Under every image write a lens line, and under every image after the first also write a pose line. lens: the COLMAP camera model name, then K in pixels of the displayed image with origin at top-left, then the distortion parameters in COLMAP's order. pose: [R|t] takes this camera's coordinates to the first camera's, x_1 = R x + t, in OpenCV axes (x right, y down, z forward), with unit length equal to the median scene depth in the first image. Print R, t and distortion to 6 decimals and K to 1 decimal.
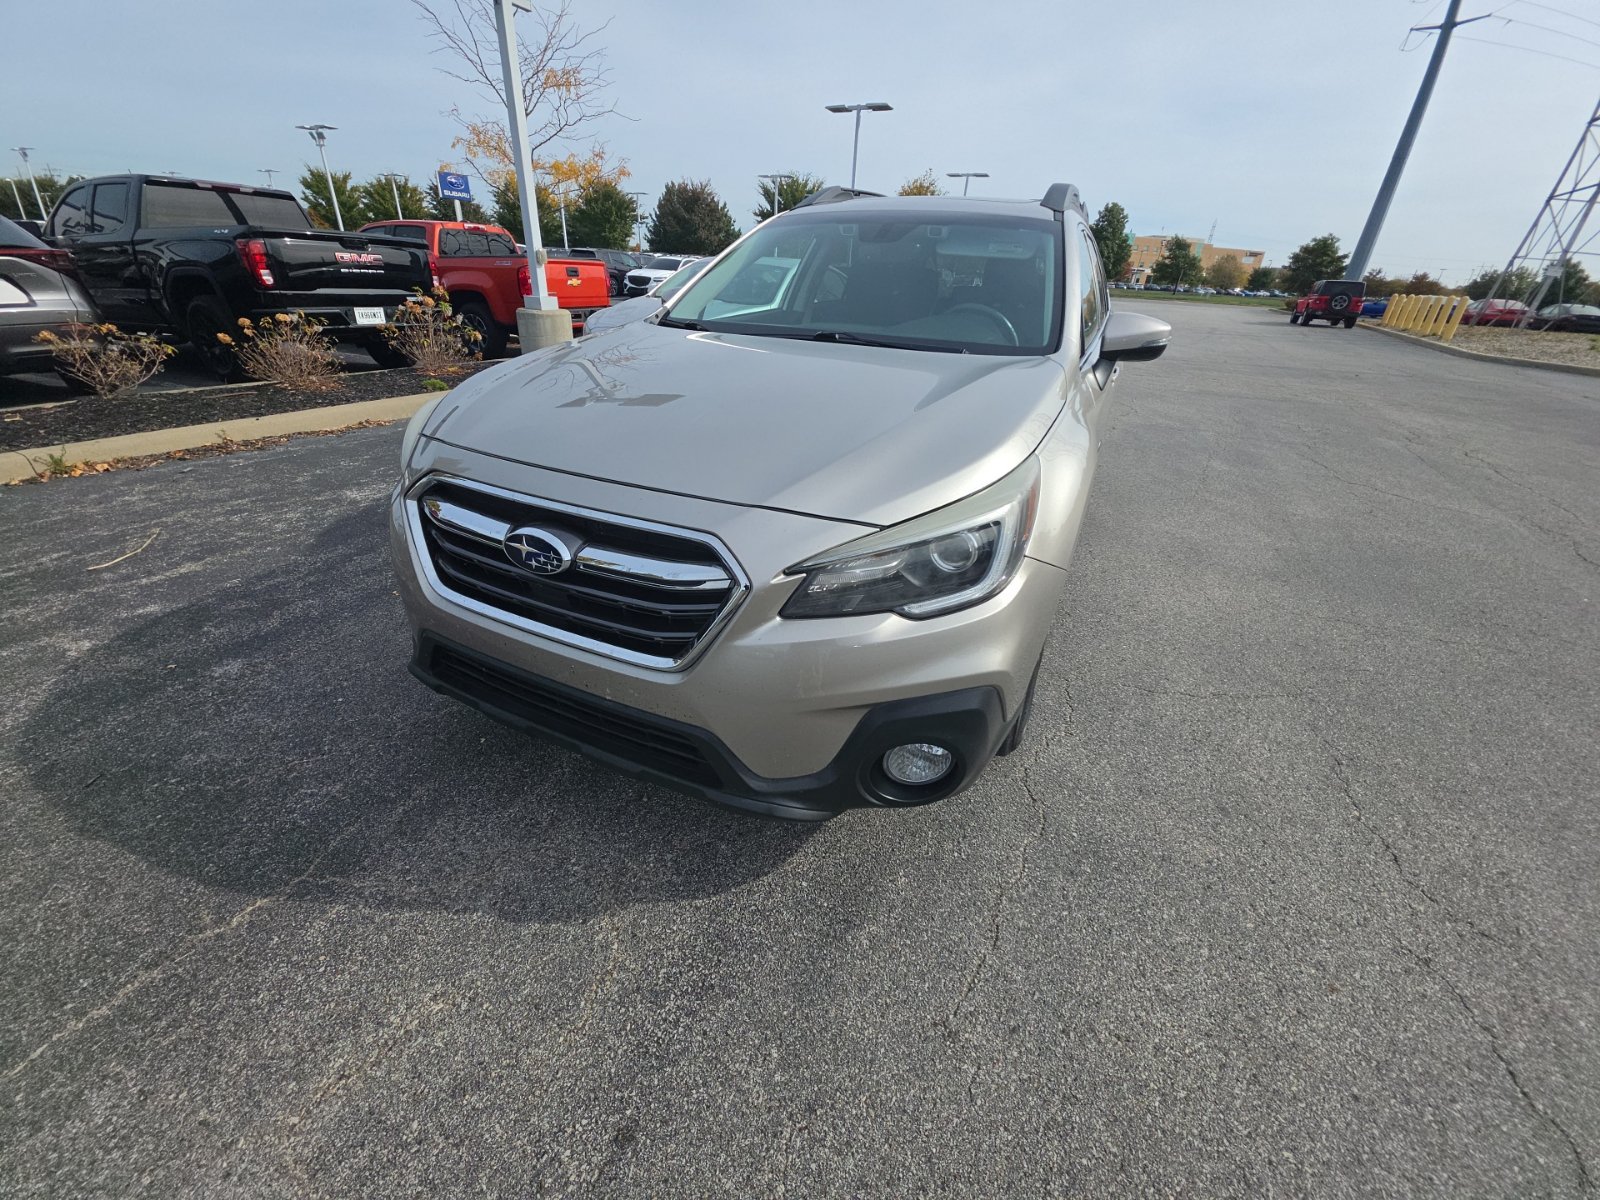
lens RADIAL K [[631.1, 0, 800.7], [0, 631.1, 602.3], [0, 0, 1]] dist [0.021890, -0.011412]
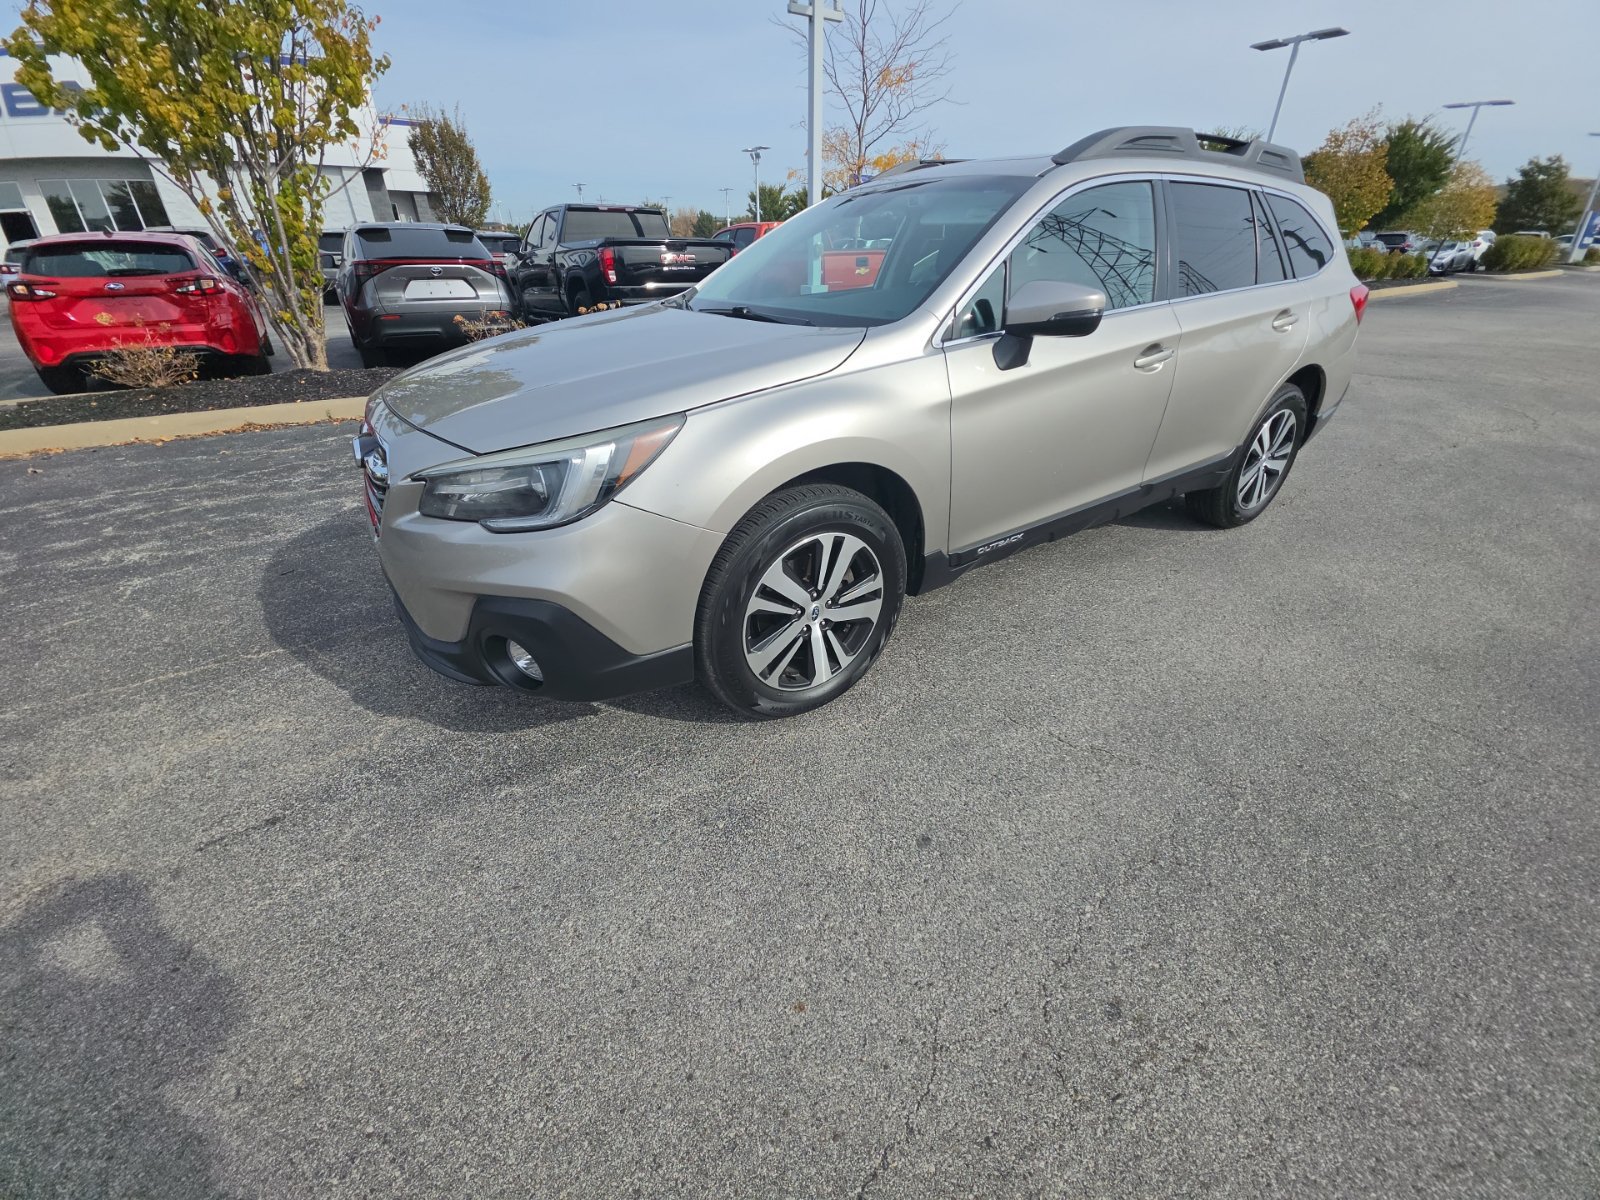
lens RADIAL K [[628.3, 0, 801.1], [0, 628.3, 605.0], [0, 0, 1]] dist [0.019238, -0.010194]
pose [[0.863318, 0.204888, -0.461197, 0.509935], [-0.194854, 0.978340, 0.069881, -0.014483], [0.465525, 0.029537, 0.884542, 0.074913]]
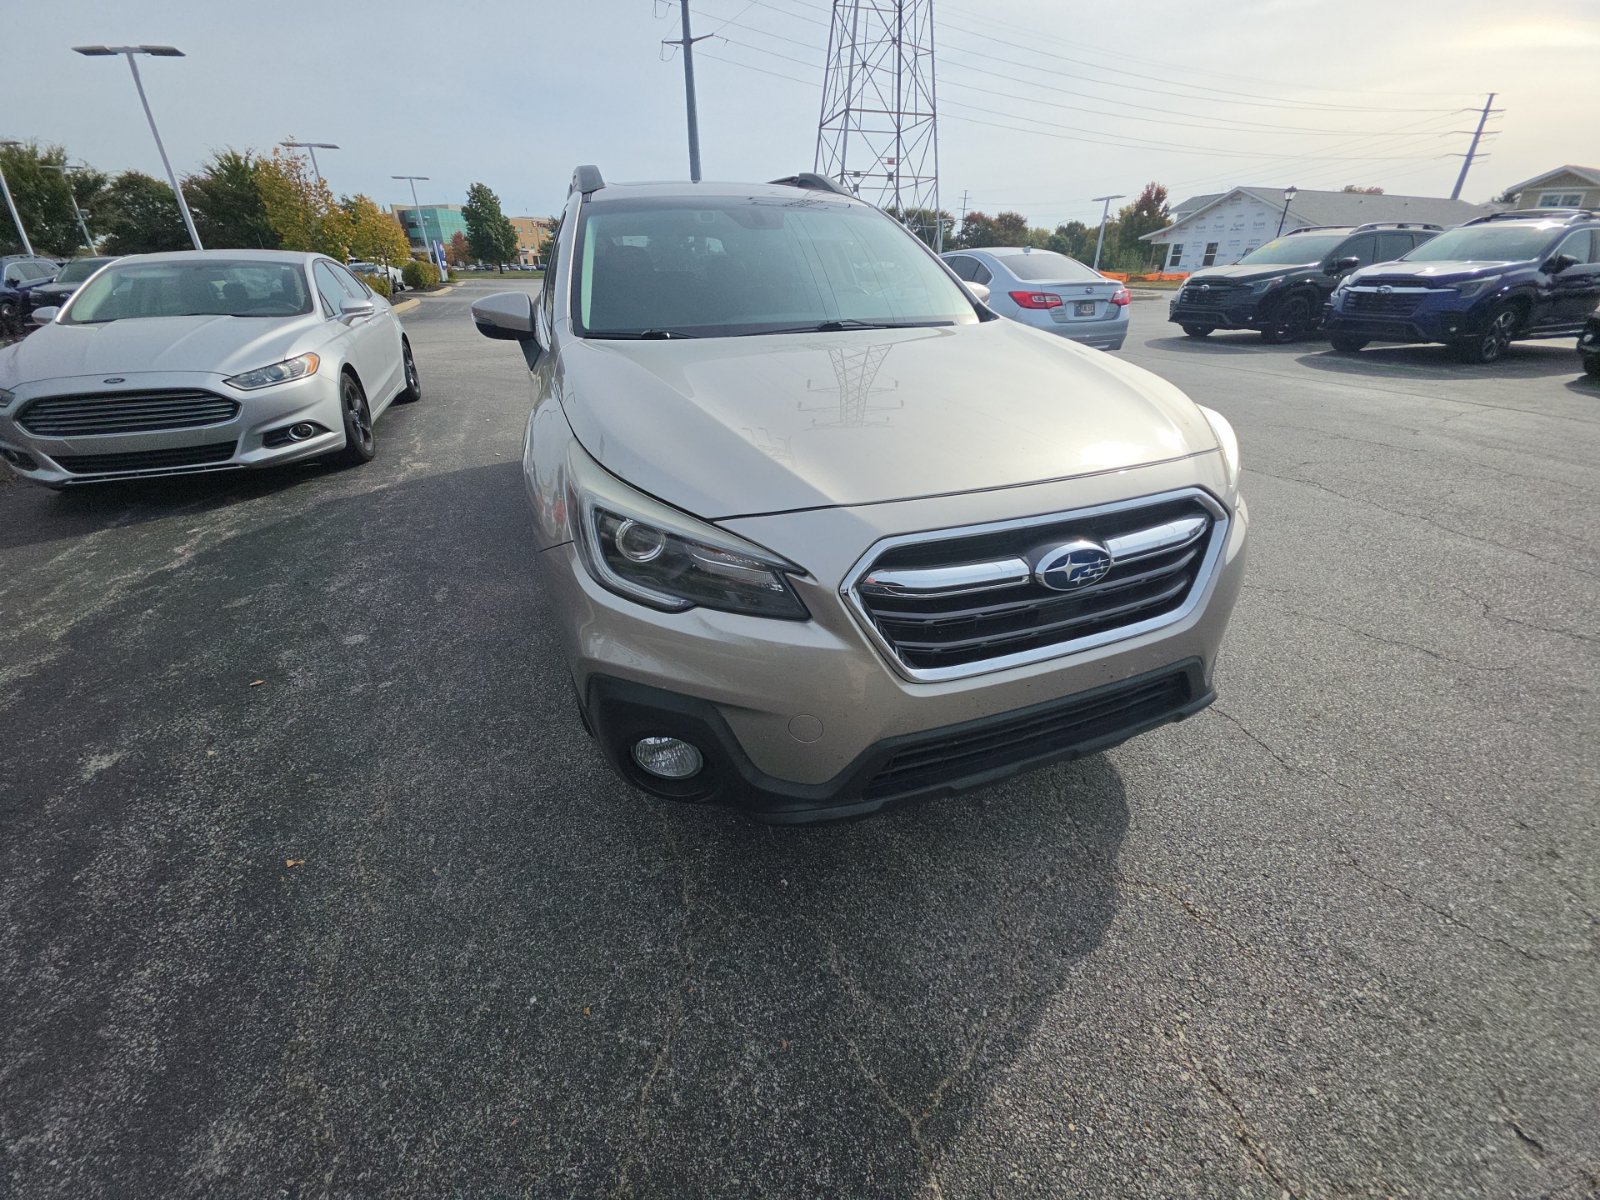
lens RADIAL K [[632.2, 0, 802.3], [0, 632.2, 600.7], [0, 0, 1]] dist [0.020926, -0.010899]
pose [[0.685757, -0.383101, 0.618846, -0.534591], [0.371290, 0.915442, 0.155275, -0.135756], [-0.626003, 0.123291, 0.770012, 0.218029]]
